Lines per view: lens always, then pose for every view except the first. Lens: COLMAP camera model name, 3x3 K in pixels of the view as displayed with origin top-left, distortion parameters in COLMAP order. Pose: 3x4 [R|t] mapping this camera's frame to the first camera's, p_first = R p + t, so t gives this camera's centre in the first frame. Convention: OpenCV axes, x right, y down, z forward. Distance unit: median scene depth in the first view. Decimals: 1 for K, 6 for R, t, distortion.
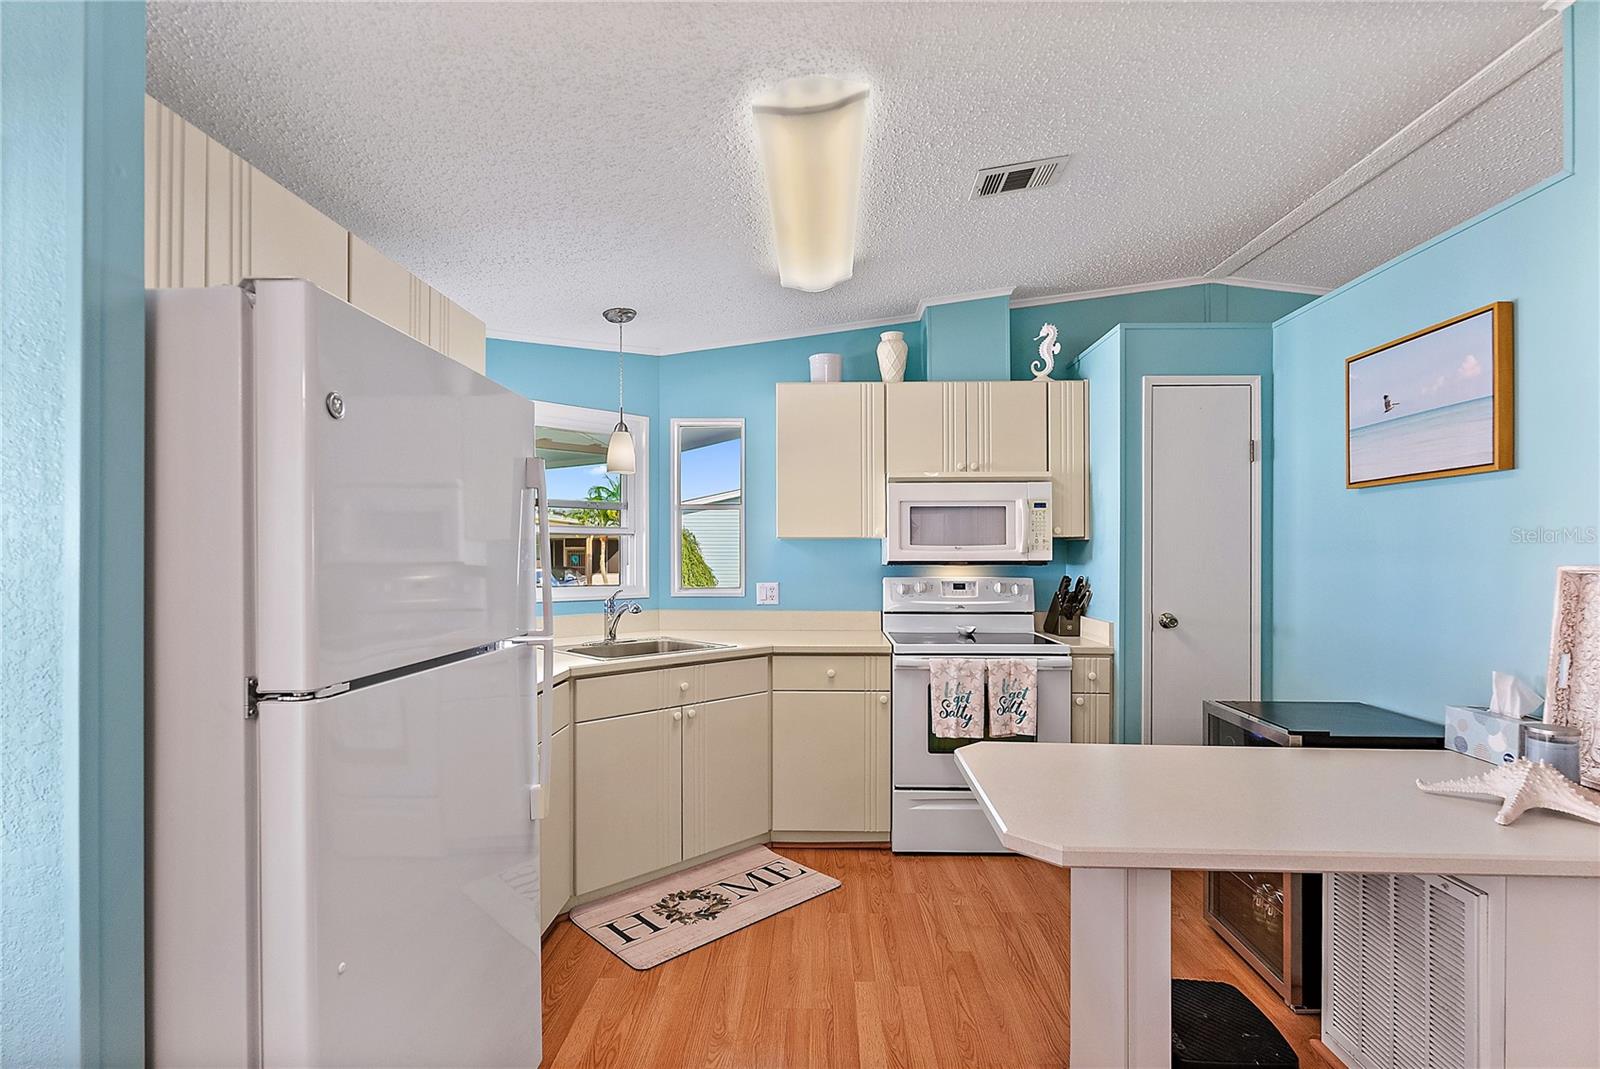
lens RADIAL K [[752.7, 0, 809.7], [0, 752.7, 552.1], [0, 0, 1]] dist [-0.003011, 0.001078]
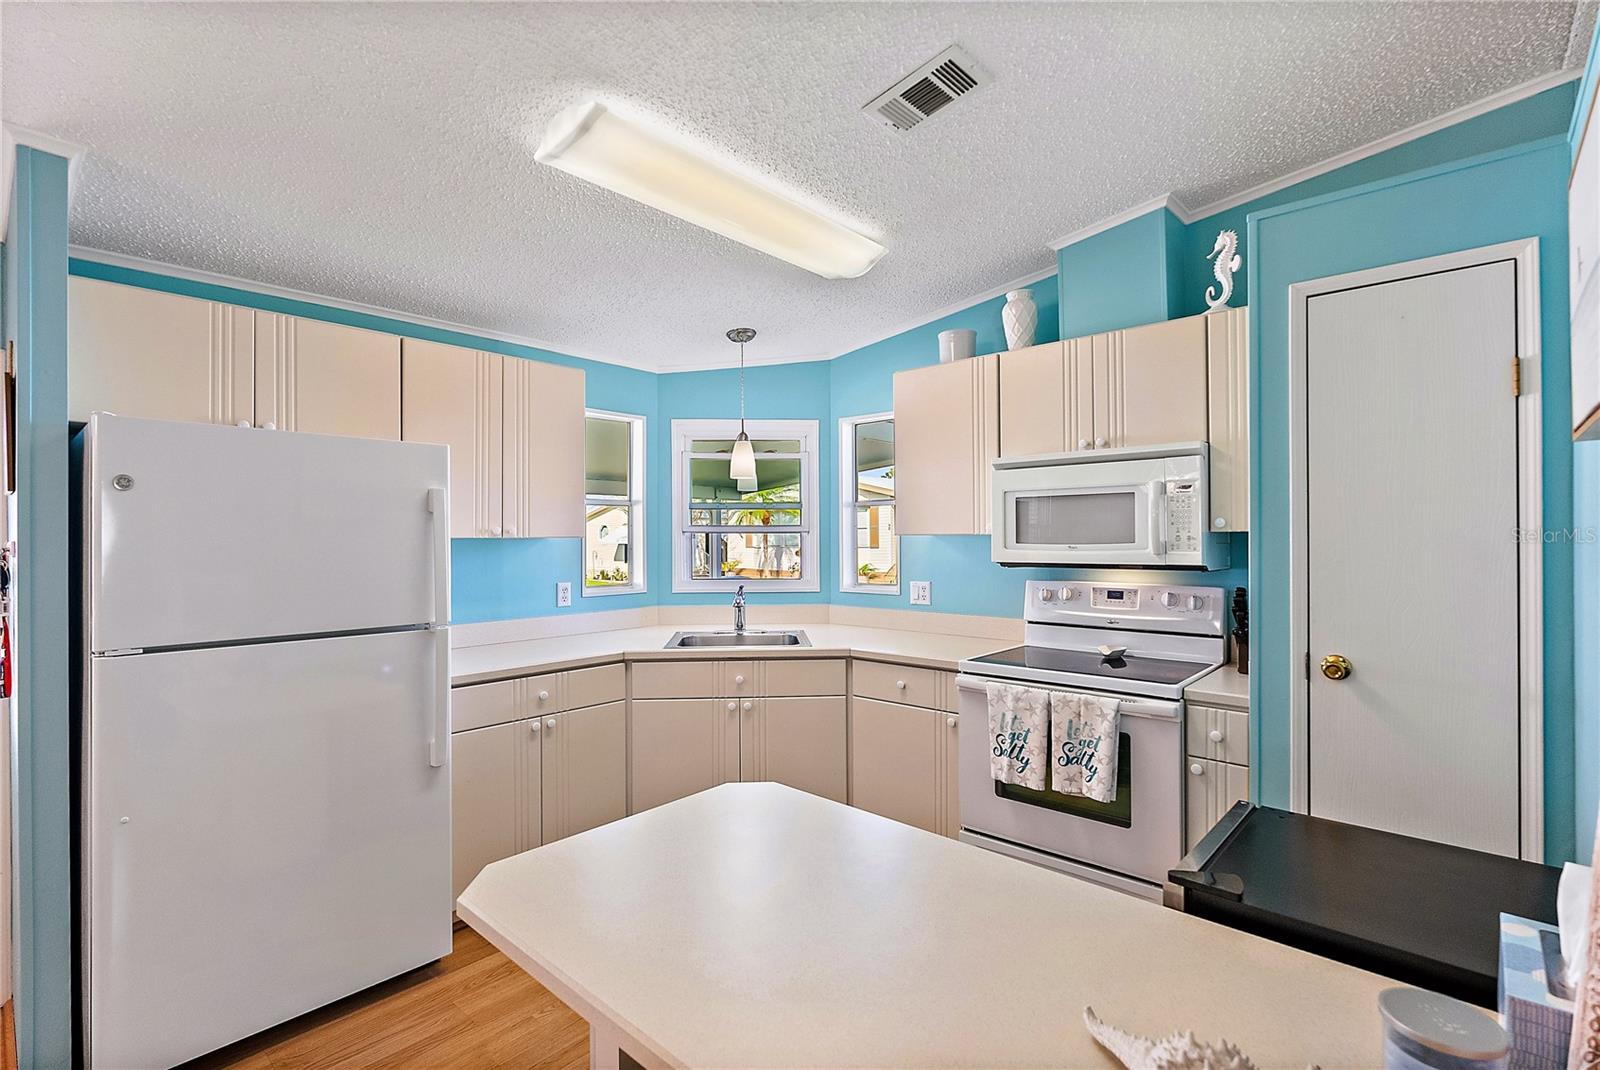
lens RADIAL K [[752.7, 0, 803.3], [0, 752.7, 530.7], [0, 0, 1]] dist [-0.003011, 0.001078]
pose [[0.761472, -0.009938, -0.648122, 0.536728], [0.007636, 0.999951, -0.006362, -0.021483], [0.648153, -0.000105, 0.761510, 0.231051]]
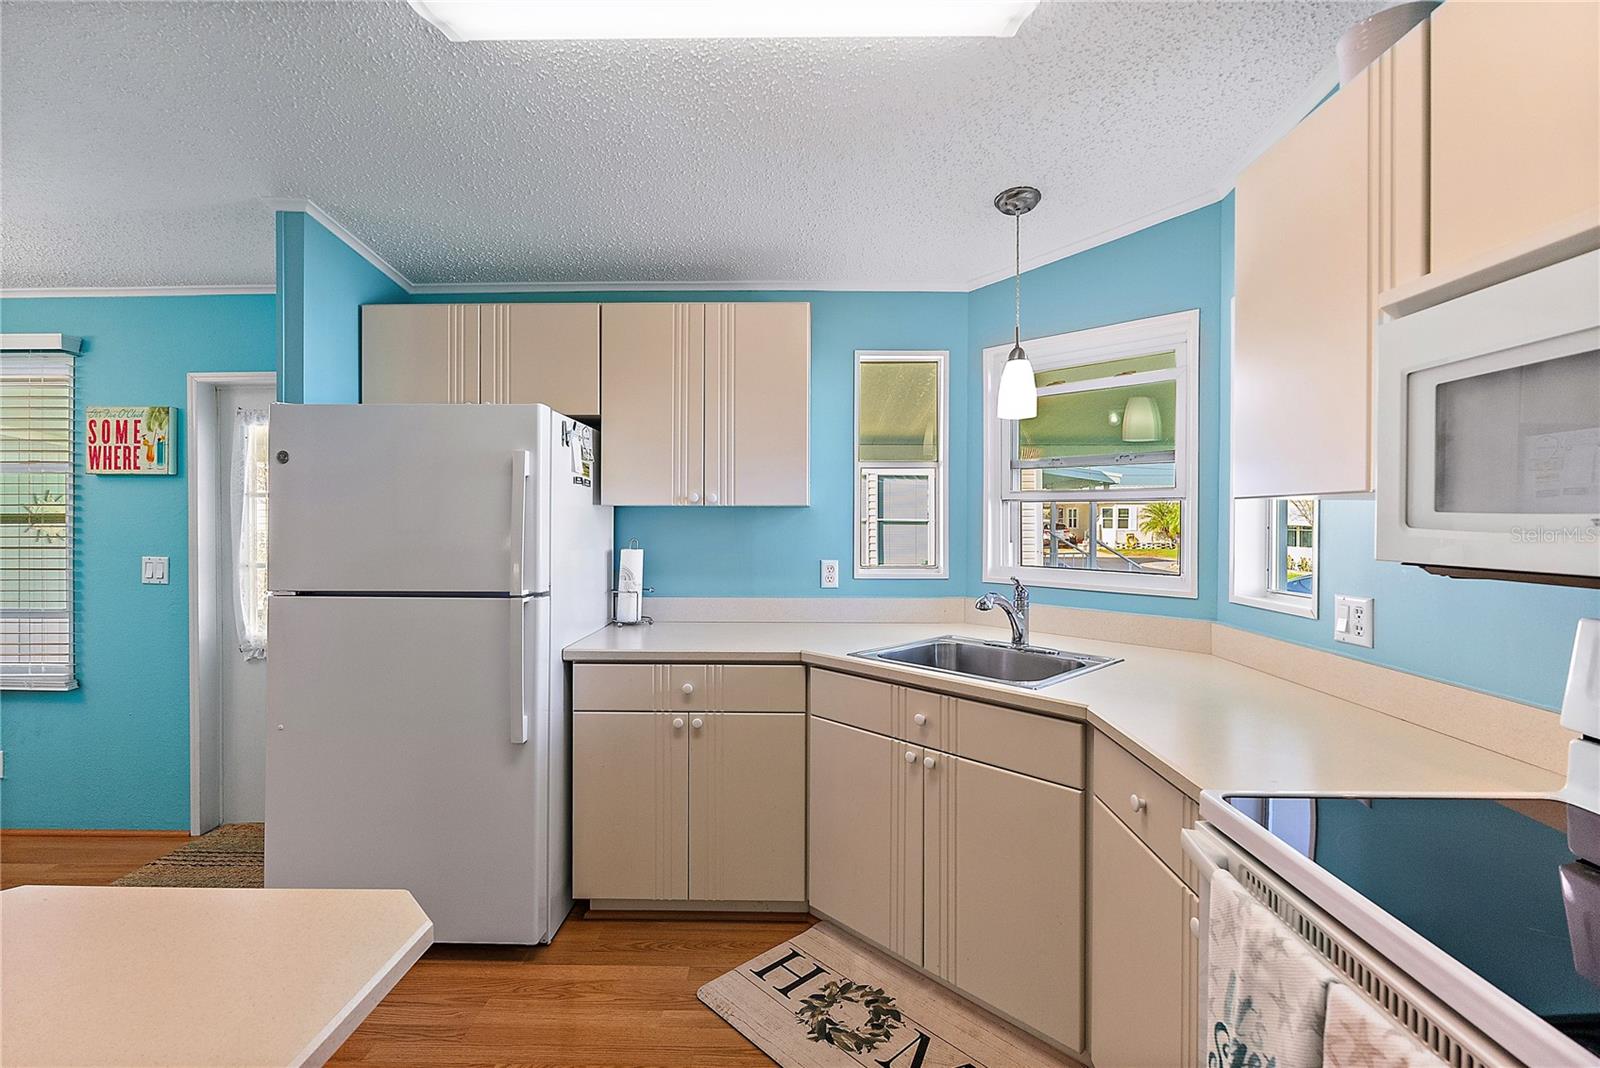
lens RADIAL K [[720.9, 0, 800.4], [0, 720.9, 519.0], [0, 0, 1]] dist [-0.000982, 0.000352]
pose [[-0.000173, 0.001734, -0.999998, 0.457489], [0.001296, 0.999998, 0.001734, -0.007998], [0.999999, -0.001296, -0.000175, 0.810301]]
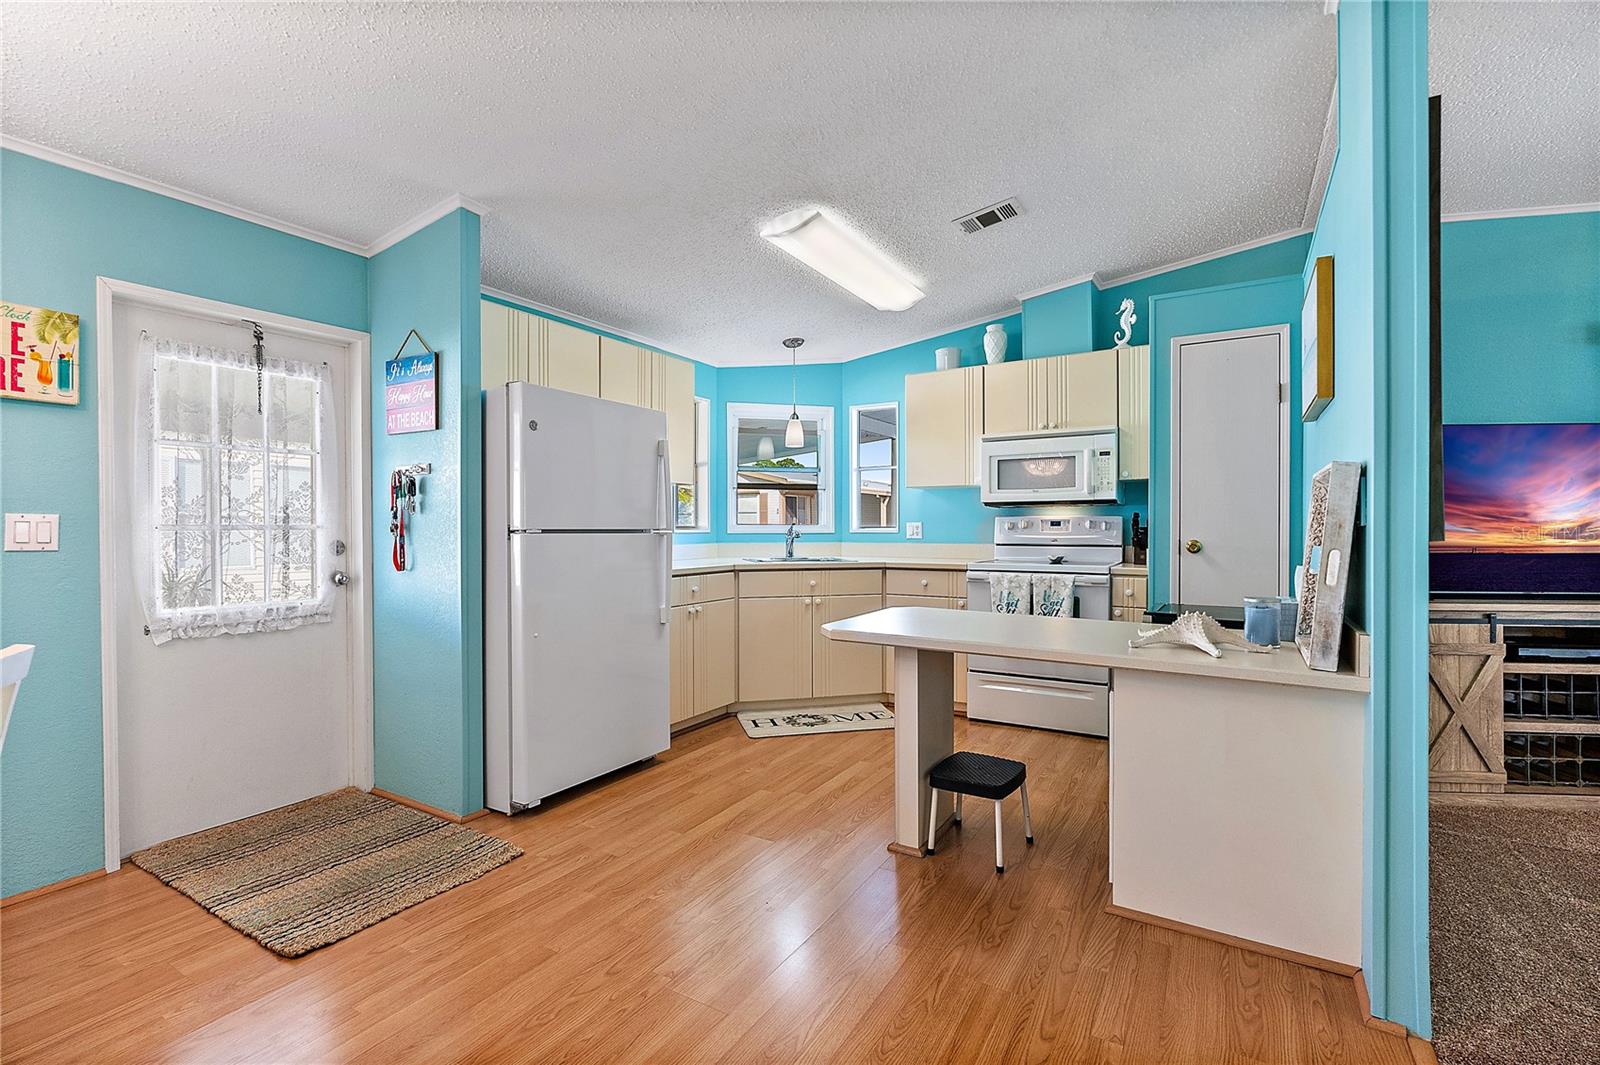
lens RADIAL K [[720.9, 0, 808.0], [0, 720.9, 526.4], [0, 0, 1]] dist [-0.000982, 0.000352]
pose [[0.871248, -0.002515, -0.490836, 0.495586], [0.003629, 0.999993, 0.001318, 0.055264], [0.490829, -0.002930, 0.871251, -0.255558]]
